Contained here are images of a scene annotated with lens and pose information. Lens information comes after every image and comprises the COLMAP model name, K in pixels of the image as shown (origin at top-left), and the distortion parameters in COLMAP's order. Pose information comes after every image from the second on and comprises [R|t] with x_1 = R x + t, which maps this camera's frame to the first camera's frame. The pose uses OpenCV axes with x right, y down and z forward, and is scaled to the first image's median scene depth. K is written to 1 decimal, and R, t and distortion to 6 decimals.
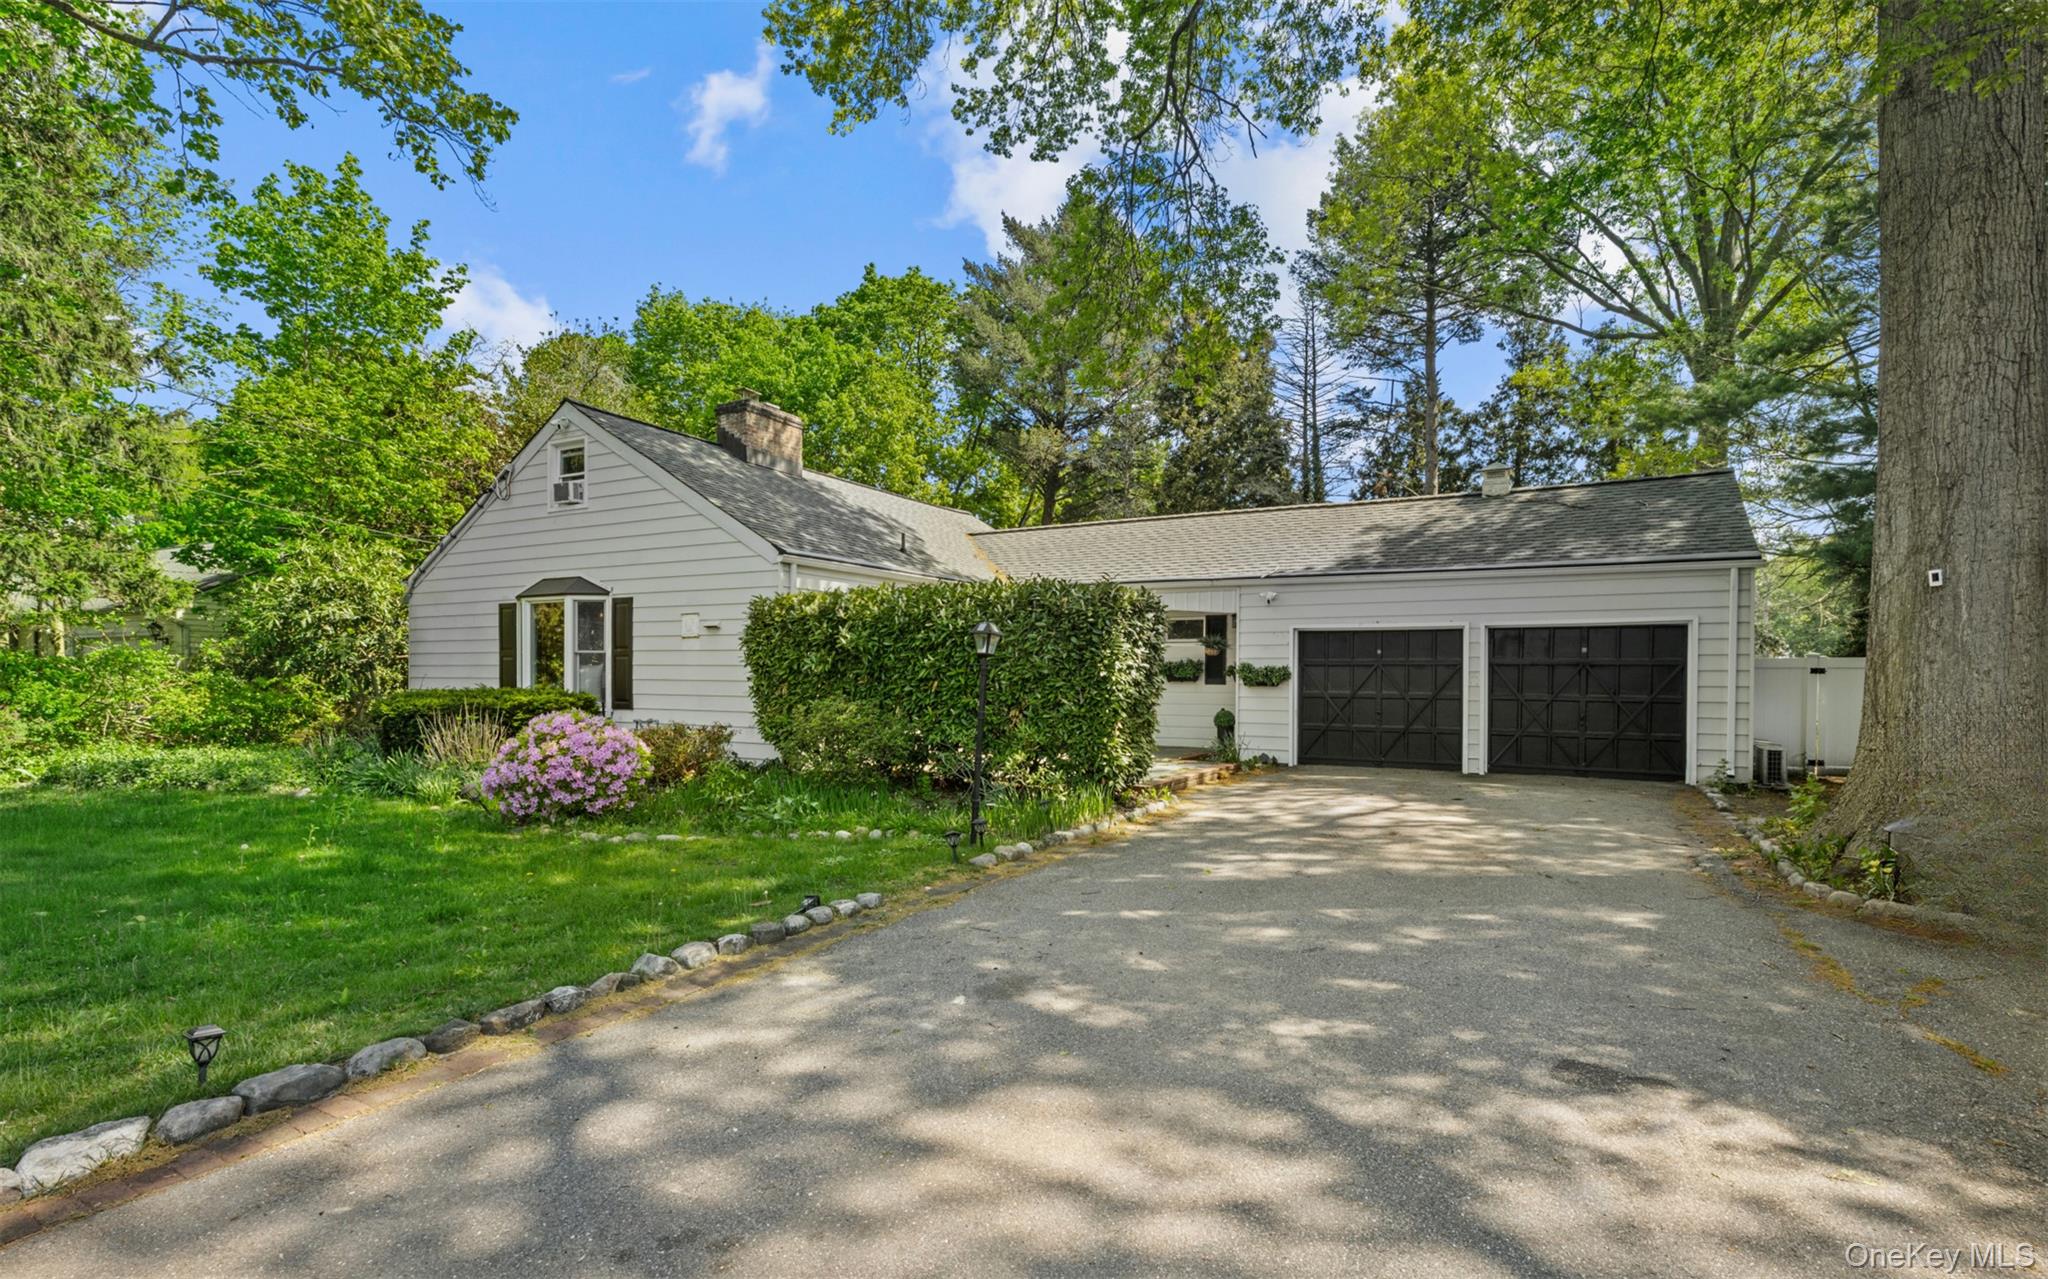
lens RADIAL K [[709.4, 0, 1023.6], [0, 709.4, 676.5], [0, 0, 1]] dist [0.000108, -0.000017]
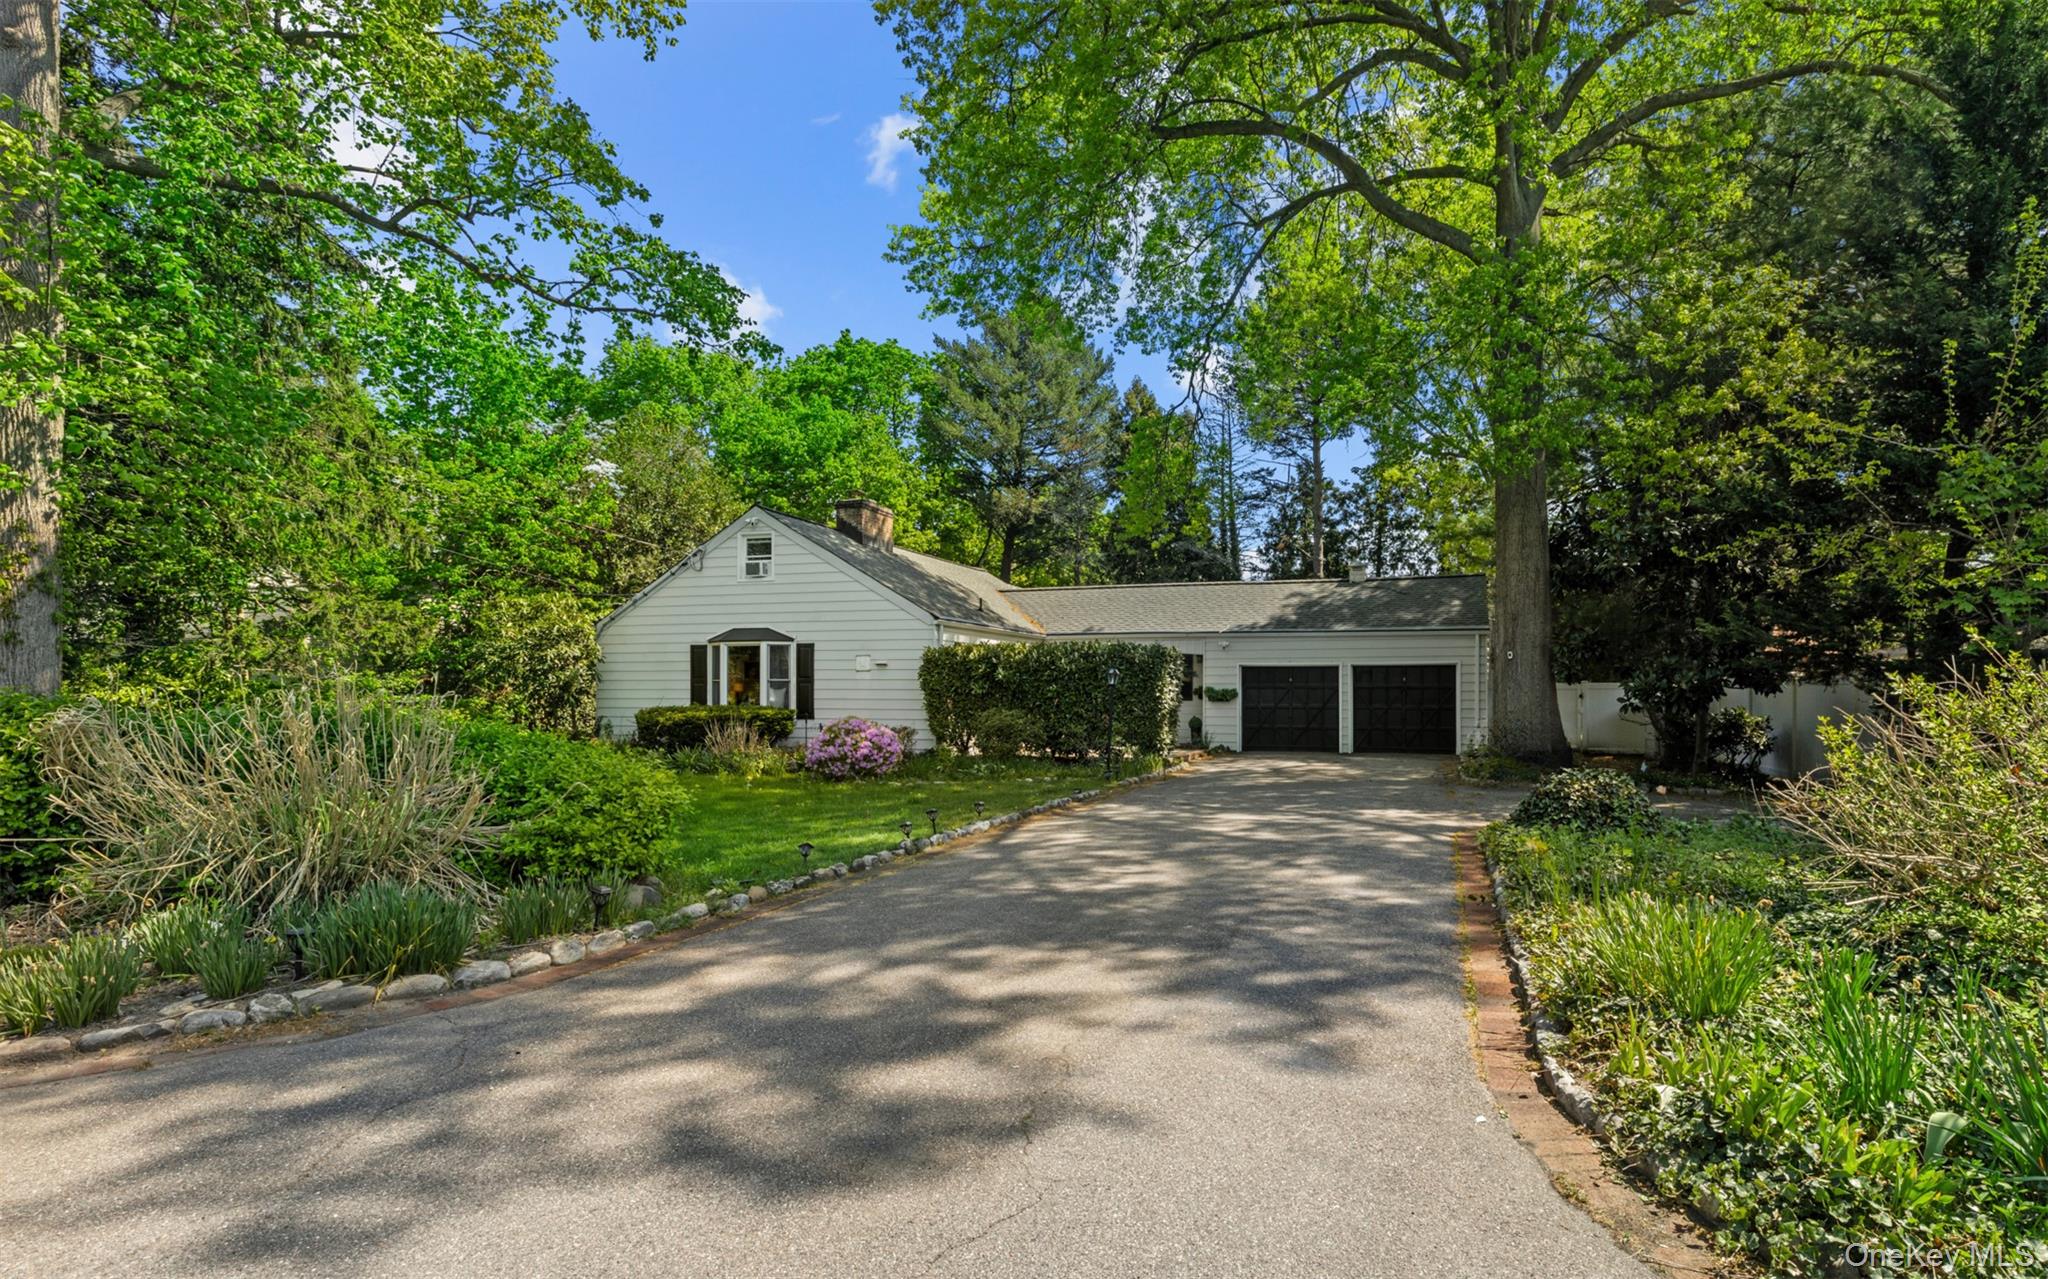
lens RADIAL K [[709.4, 0, 1023.6], [0, 709.4, 676.5], [0, 0, 1]] dist [0.000108, -0.000017]
pose [[0.992035, -0.000206, 0.125959, -0.266572], [0.003540, 0.999649, -0.026243, -0.001879], [-0.125909, 0.026480, 0.991688, -0.458936]]
